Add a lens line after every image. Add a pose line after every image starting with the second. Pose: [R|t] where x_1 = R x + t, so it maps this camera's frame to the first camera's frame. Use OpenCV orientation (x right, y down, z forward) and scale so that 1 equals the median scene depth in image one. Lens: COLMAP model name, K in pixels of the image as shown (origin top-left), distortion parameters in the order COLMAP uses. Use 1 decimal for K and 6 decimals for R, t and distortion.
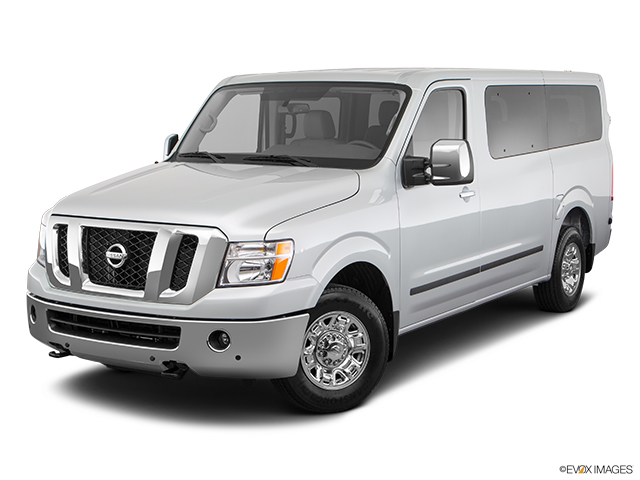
lens RADIAL K [[1065.3, 0, 320.0], [0, 1065.3, 240.0], [0, 0, 1]] dist [0.048373, 0.054038]
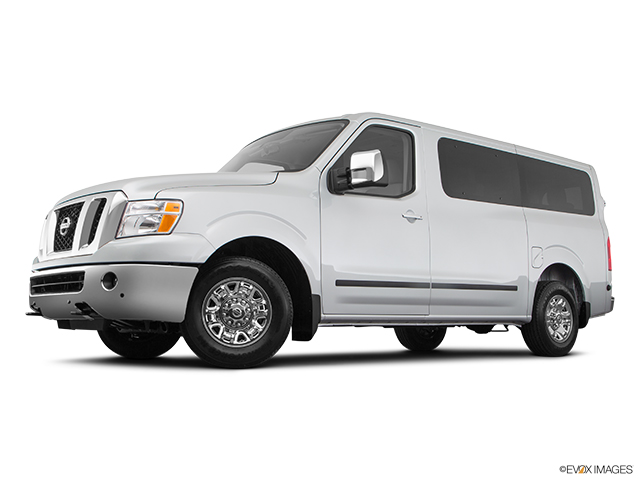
lens RADIAL K [[726.7, 0, 320.0], [0, 726.7, 240.0], [0, 0, 1]] dist [-0.013541, -0.000105]
pose [[0.958326, -0.023477, -0.284712, 0.323438], [-0.044201, 0.972432, -0.228961, 0.203645], [0.282238, 0.232003, 0.930868, 0.290835]]
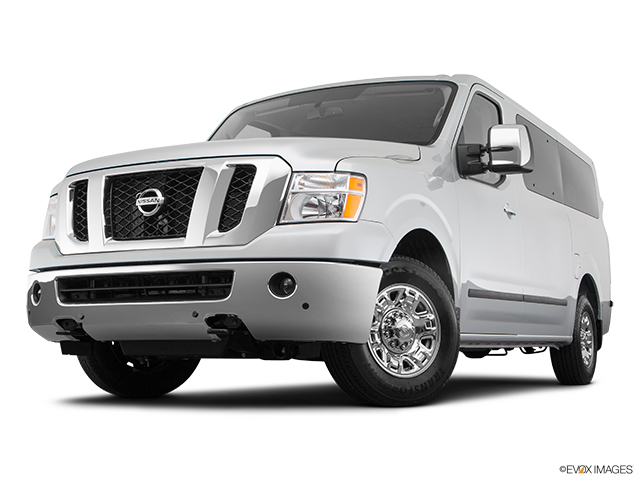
lens RADIAL K [[958.7, 0, 320.0], [0, 958.7, 240.0], [0, 0, 1]] dist [-0.001266, -0.010007]
pose [[0.996028, 0.015657, 0.087657, -0.119505], [0.005278, 0.972307, -0.233649, 0.212390], [-0.088888, 0.233184, 0.968362, 0.259961]]
